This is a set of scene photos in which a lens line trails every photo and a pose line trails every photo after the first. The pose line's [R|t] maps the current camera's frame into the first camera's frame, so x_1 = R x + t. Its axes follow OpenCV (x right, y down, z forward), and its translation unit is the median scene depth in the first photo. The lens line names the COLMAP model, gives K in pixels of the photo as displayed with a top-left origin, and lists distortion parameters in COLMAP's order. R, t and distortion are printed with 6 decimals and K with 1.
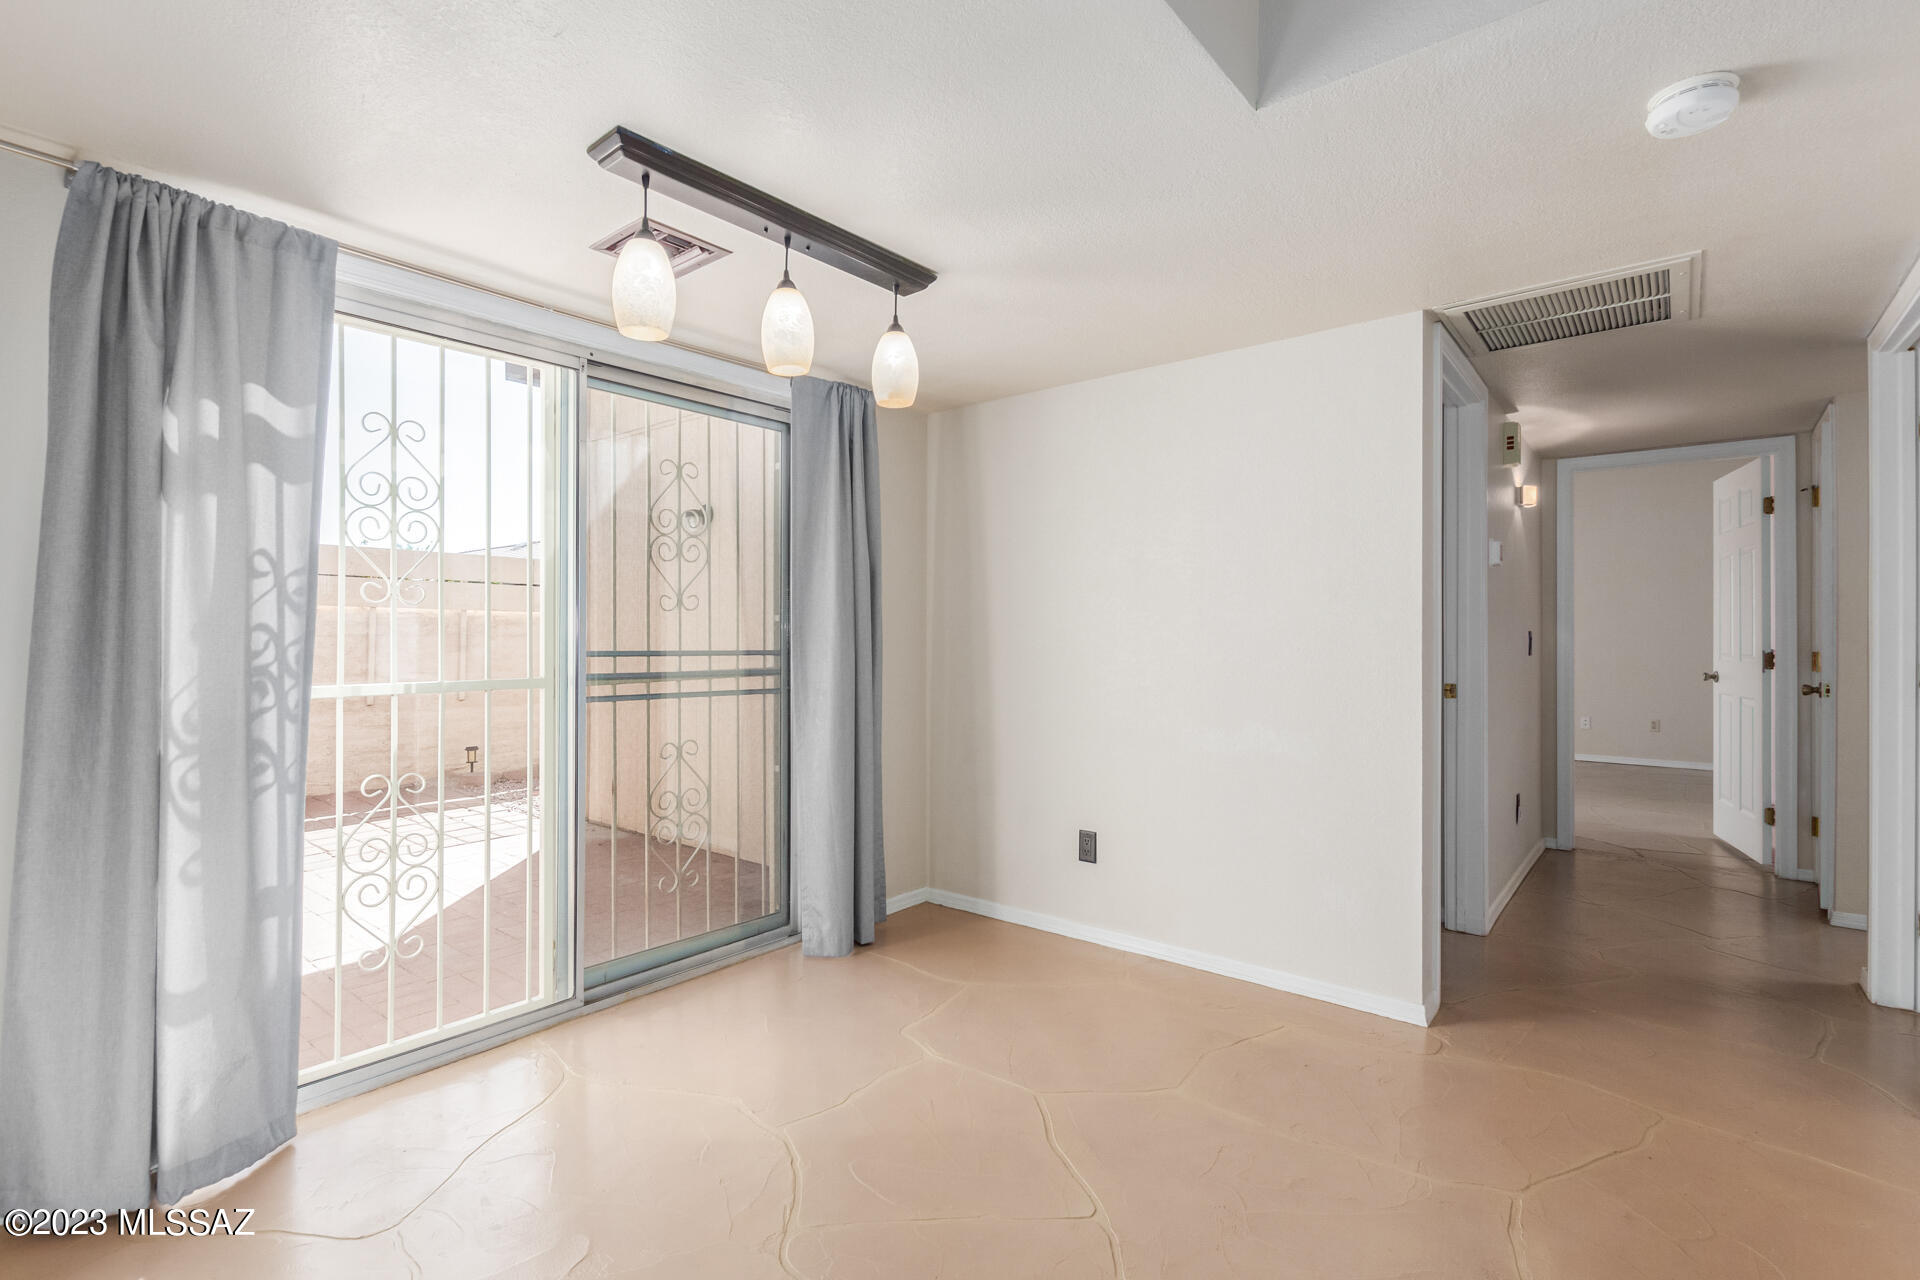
lens RADIAL K [[881.9, 0, 957.0], [0, 881.9, 640.7], [0, 0, 1]] dist [0.016288, -0.007938]
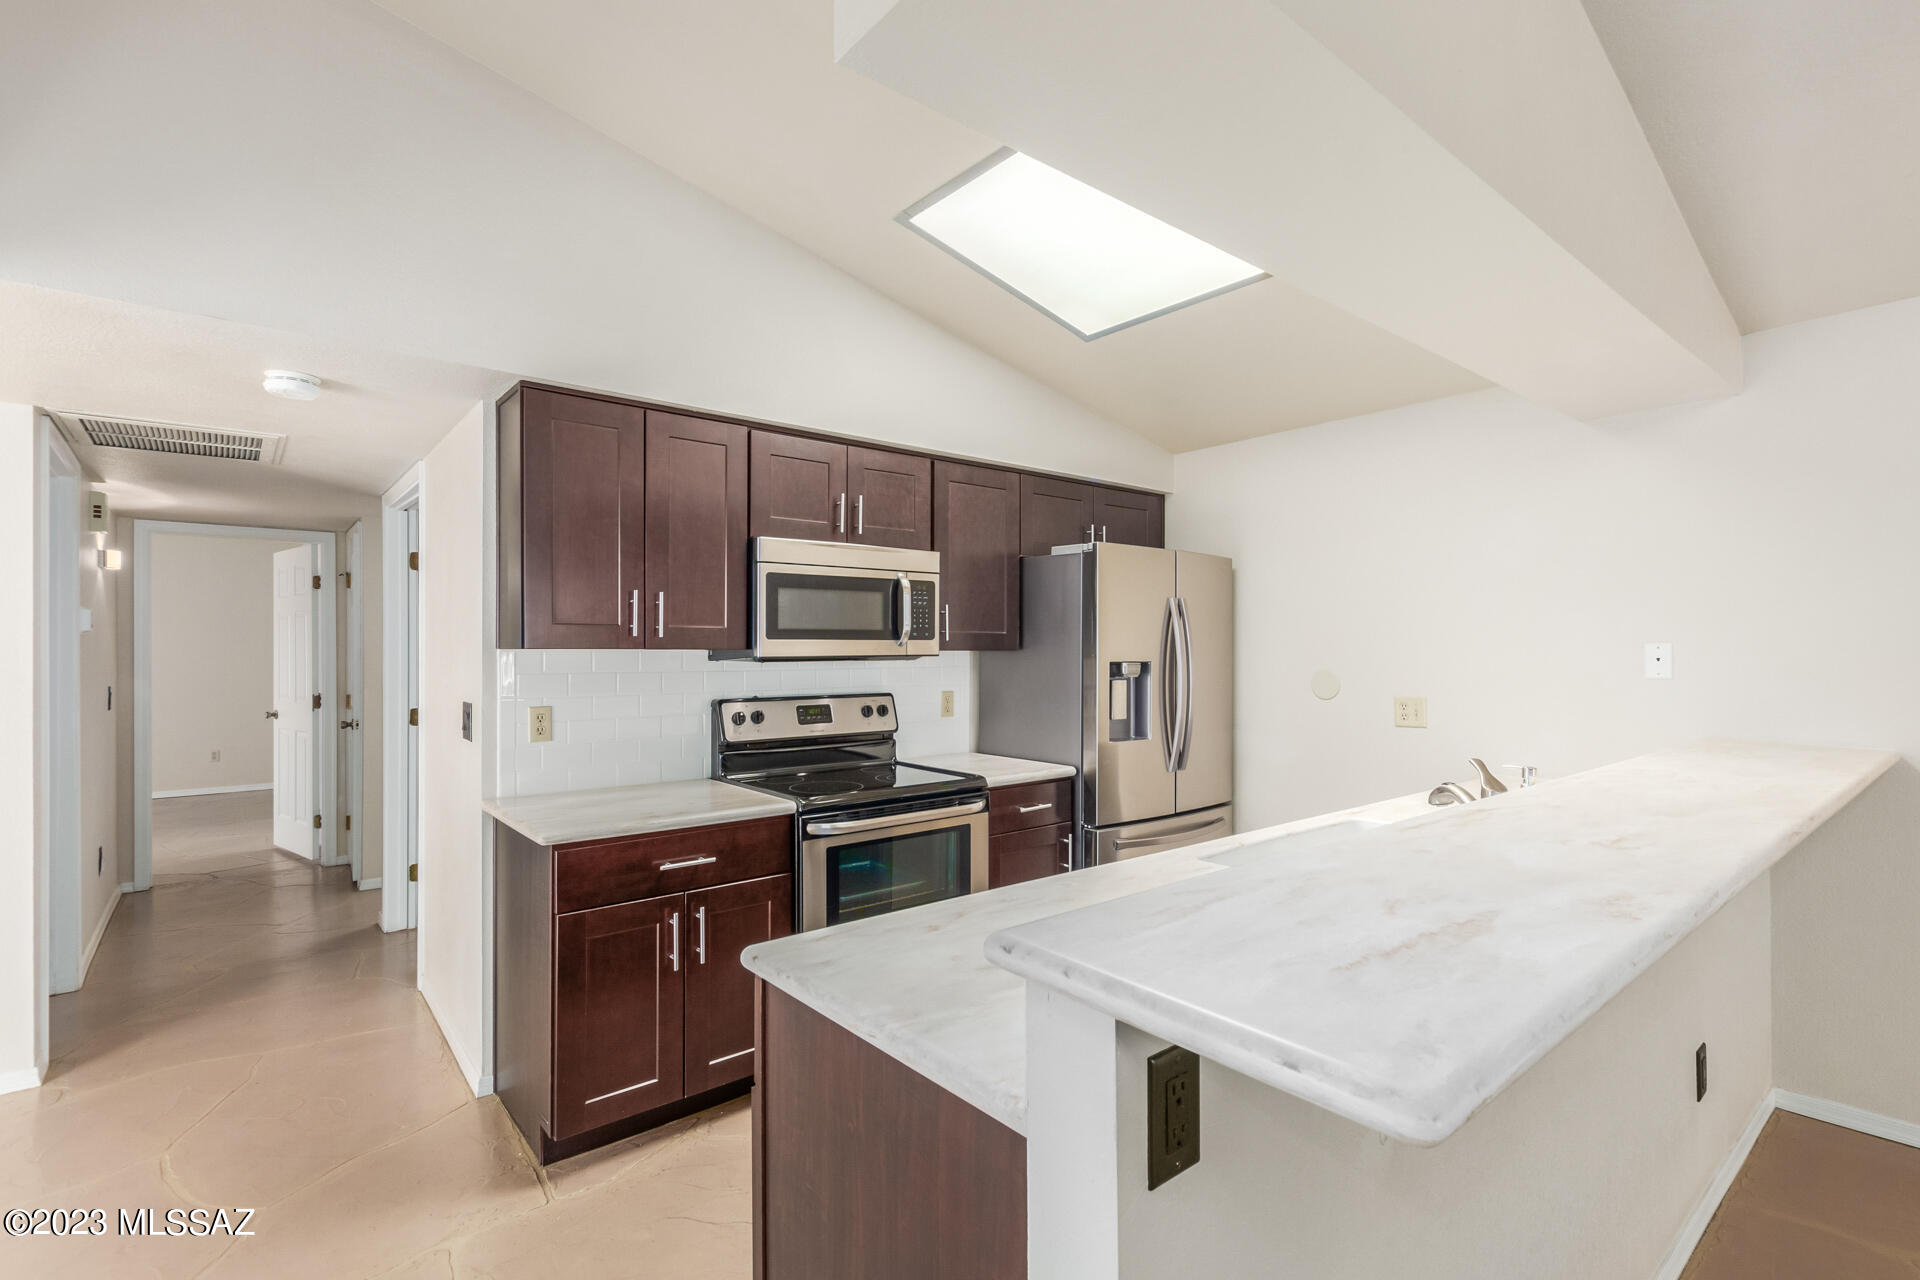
lens RADIAL K [[881.9, 0, 957.0], [0, 881.9, 640.7], [0, 0, 1]] dist [0.016288, -0.007938]
pose [[0.191879, 0.008932, 0.981378, -0.194985], [0.007107, 0.999920, -0.010491, -0.049607], [-0.981393, 0.008987, 0.191800, -0.180831]]
